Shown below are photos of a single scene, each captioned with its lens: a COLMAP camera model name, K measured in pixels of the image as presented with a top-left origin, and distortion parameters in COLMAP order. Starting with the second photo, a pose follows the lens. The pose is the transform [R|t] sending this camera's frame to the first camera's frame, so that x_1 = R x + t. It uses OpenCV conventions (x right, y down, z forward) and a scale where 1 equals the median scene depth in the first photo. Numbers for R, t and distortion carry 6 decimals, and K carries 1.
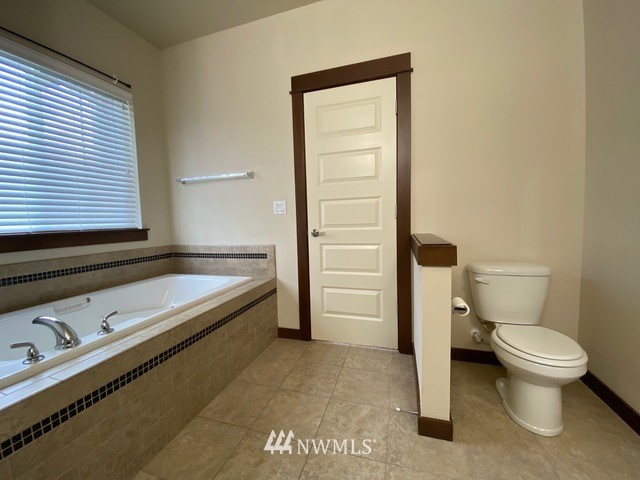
lens RADIAL K [[258.9, 0, 322.0], [0, 258.9, 236.6], [0, 0, 1]] dist [0.003653, -0.009756]
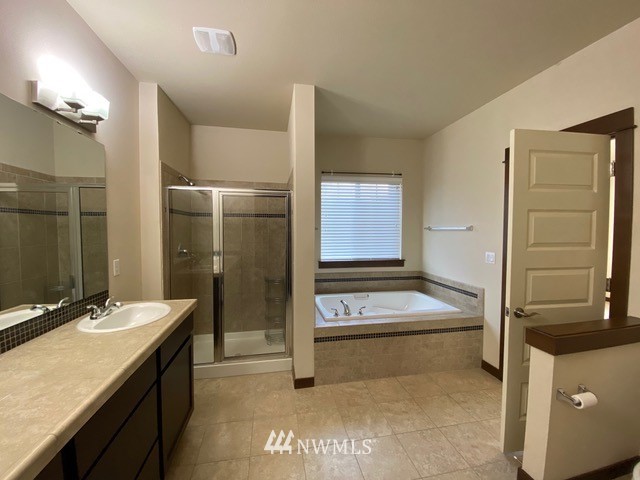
lens RADIAL K [[258.9, 0, 315.7], [0, 258.9, 243.1], [0, 0, 1]] dist [0.003653, -0.009756]
pose [[0.462442, 0.079568, -0.883072, 0.491182], [-0.077138, 0.995799, 0.049330, -0.176152], [0.883288, 0.045306, 0.466637, -0.231839]]
